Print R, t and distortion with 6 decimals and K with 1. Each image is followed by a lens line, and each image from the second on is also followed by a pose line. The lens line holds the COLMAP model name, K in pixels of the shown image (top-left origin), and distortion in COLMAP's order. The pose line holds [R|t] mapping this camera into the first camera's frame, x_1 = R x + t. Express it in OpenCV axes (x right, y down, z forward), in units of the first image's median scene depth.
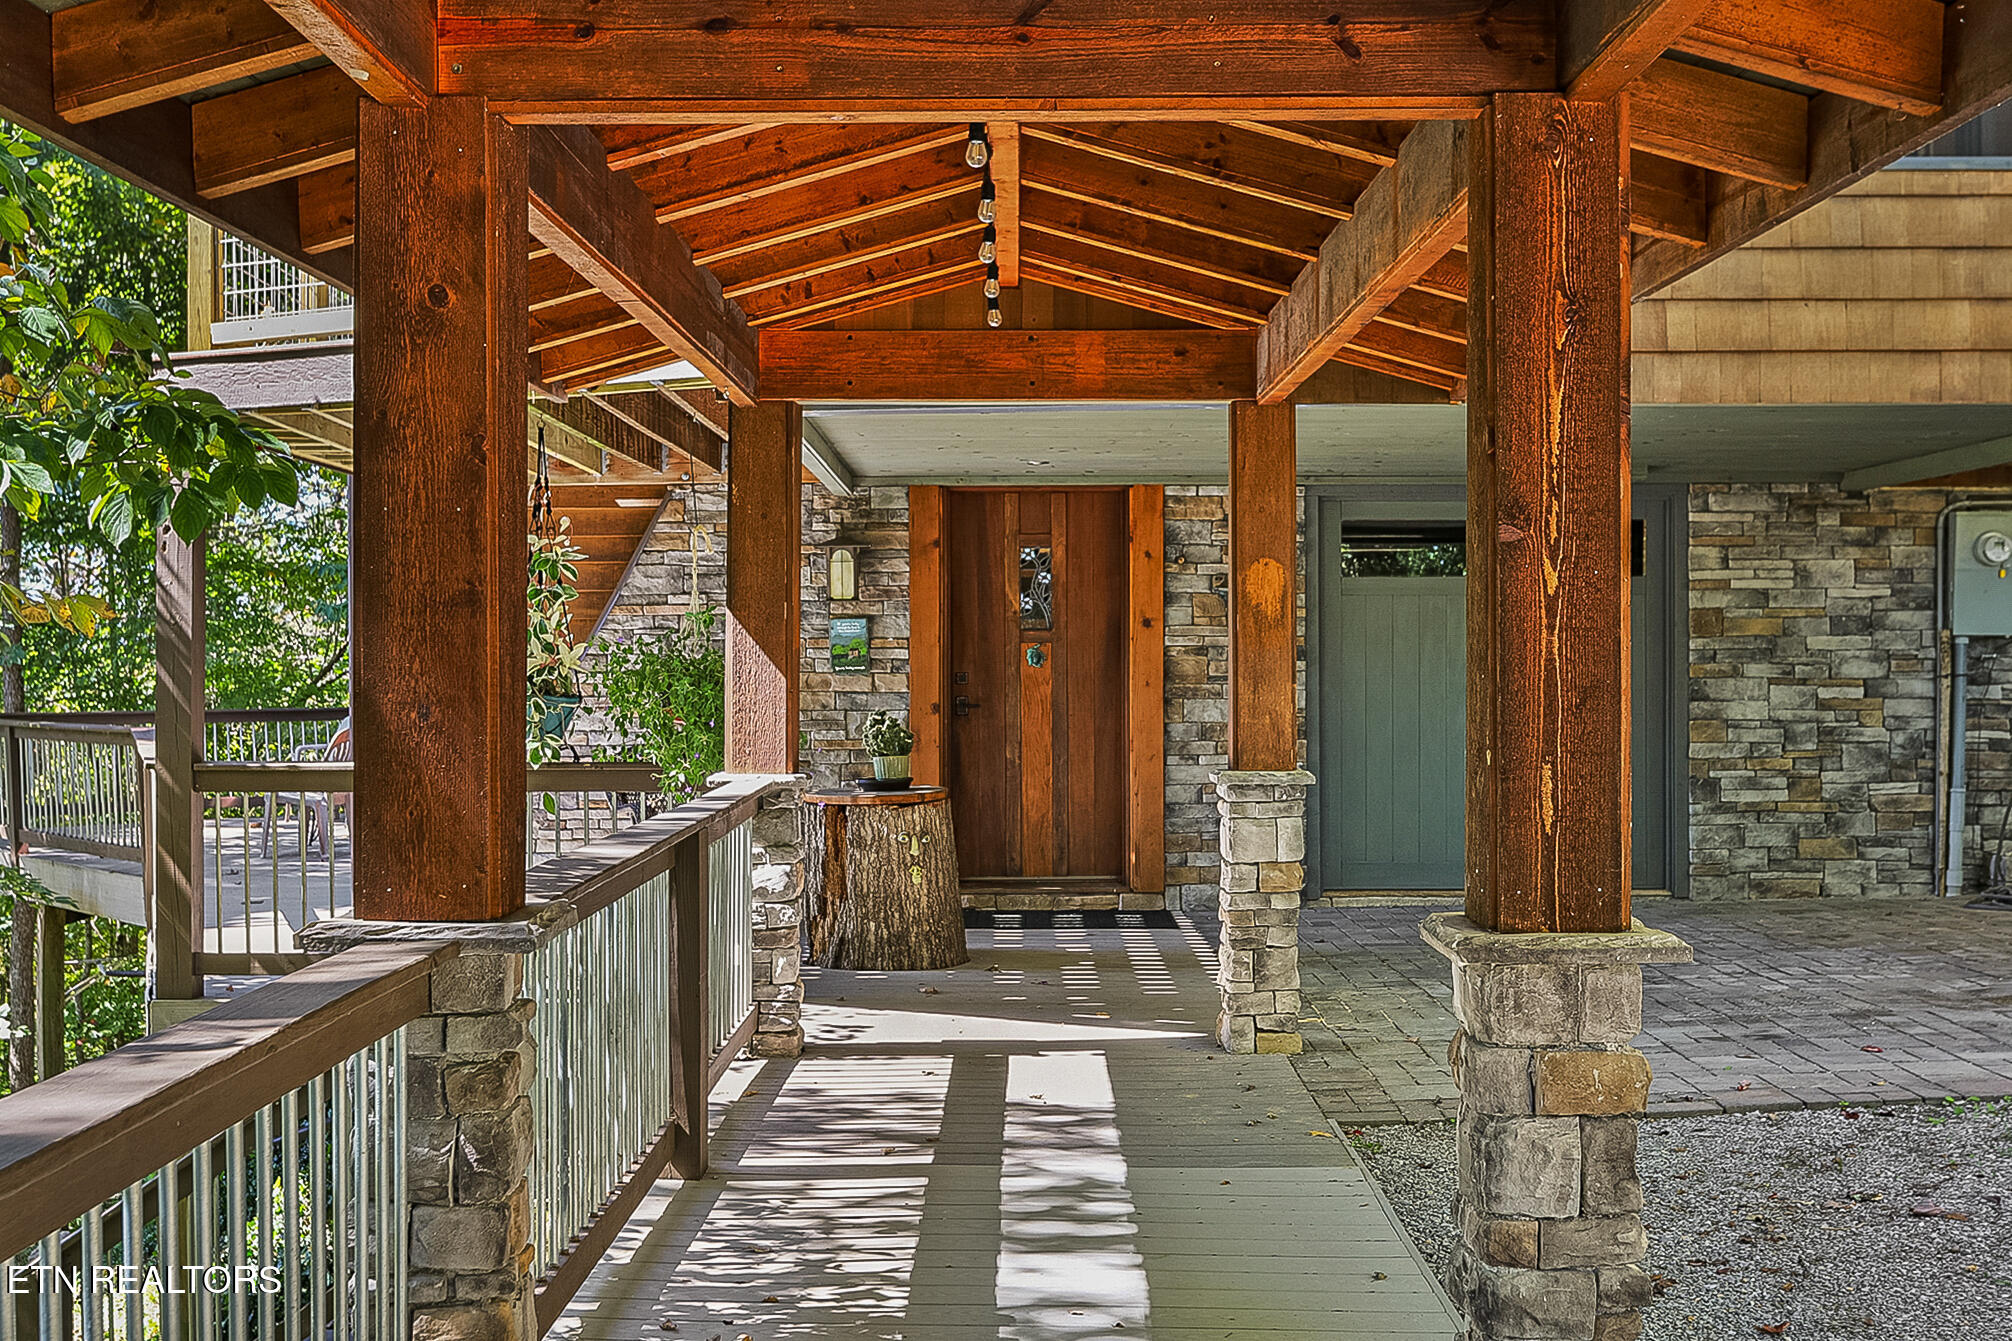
lens RADIAL K [[2350.6, 0, 1006.4], [0, 2350.6, 668.4], [0, 0, 1]] dist [0.000261, 0.000000]
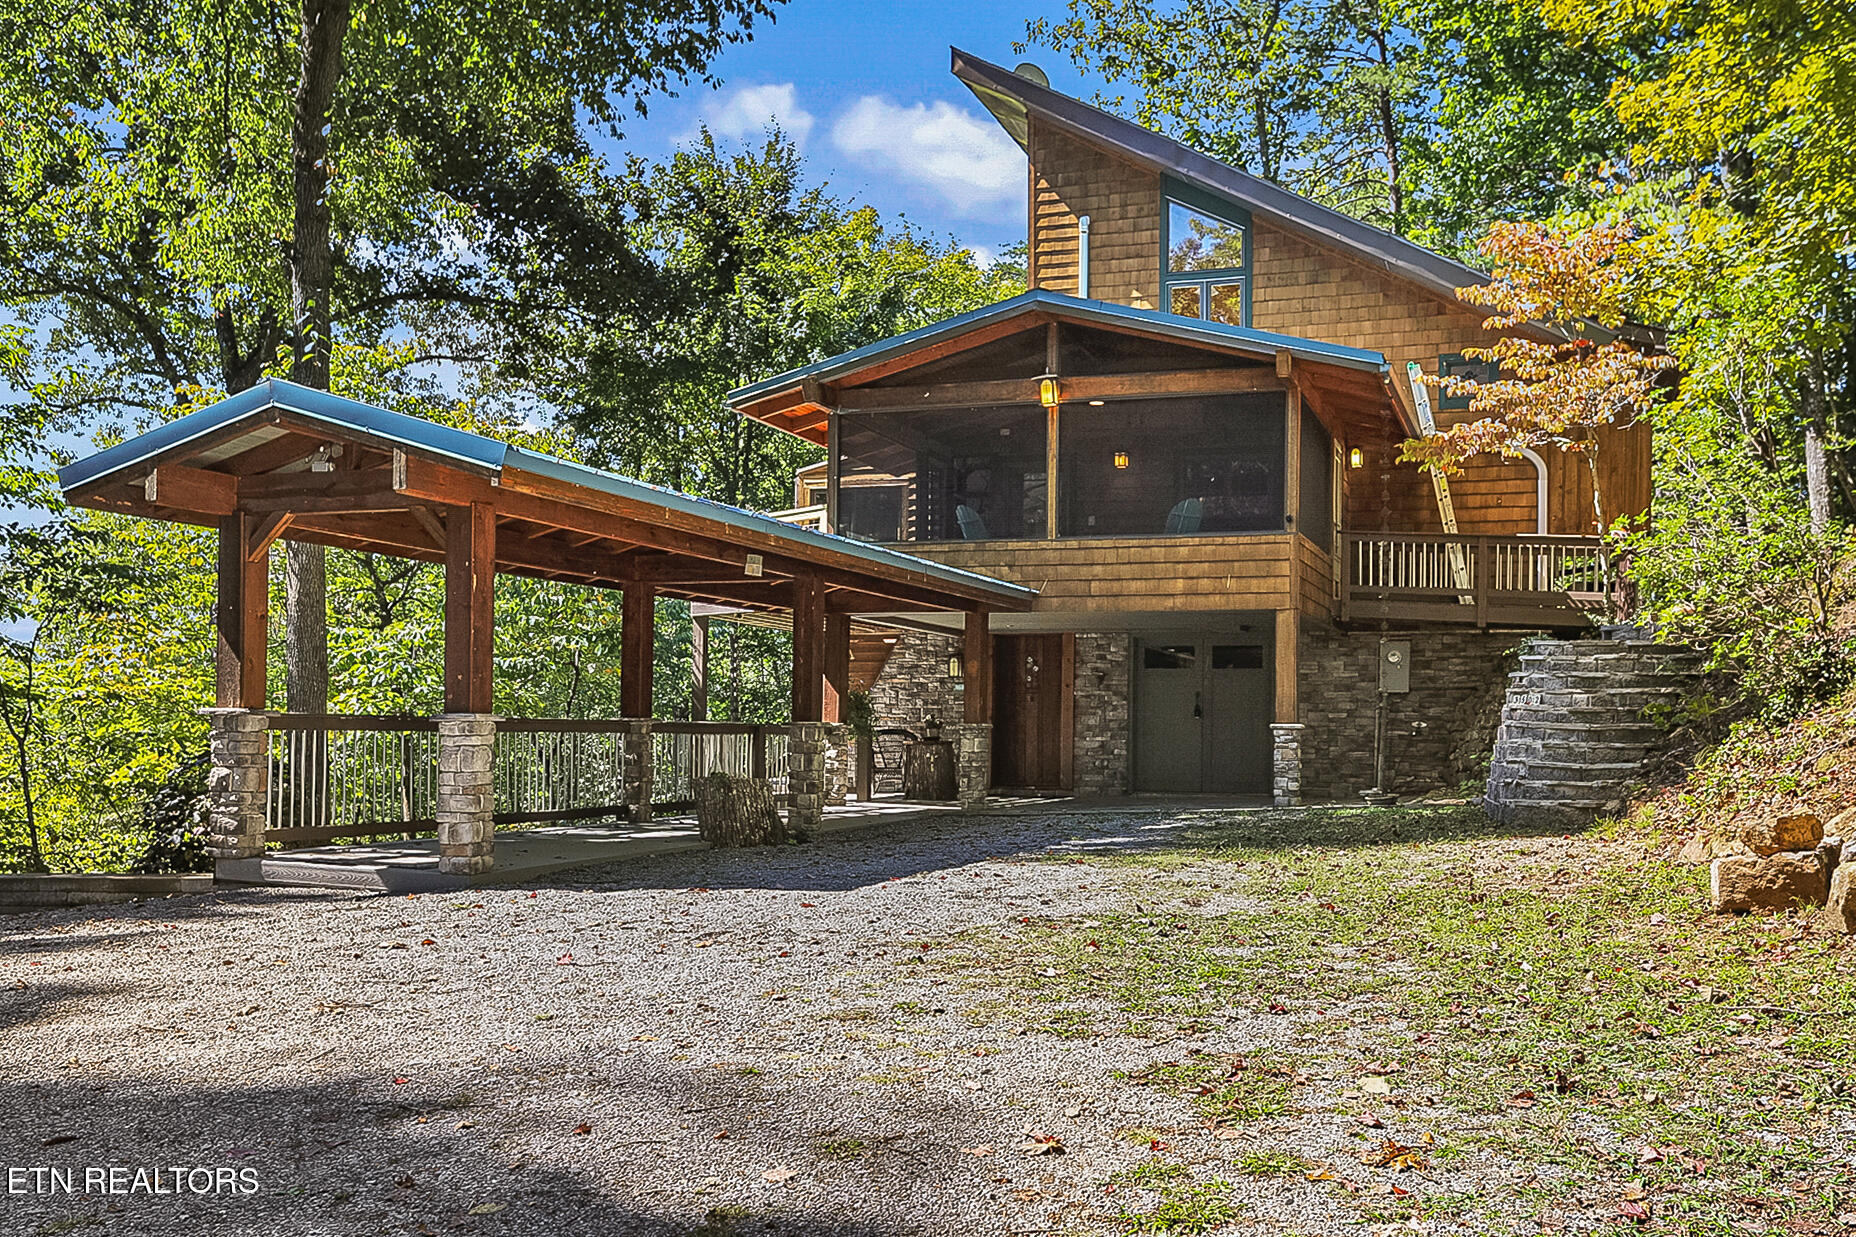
lens RADIAL K [[1593.4, 0, 929.1], [0, 1593.4, 621.9], [0, 0, 1]] dist [-0.001257, -0.000080]
pose [[0.942866, -0.008944, -0.333052, 0.508362], [-0.016509, 0.997157, -0.073516, 0.042758], [0.332763, 0.074814, 0.940038, -0.724719]]
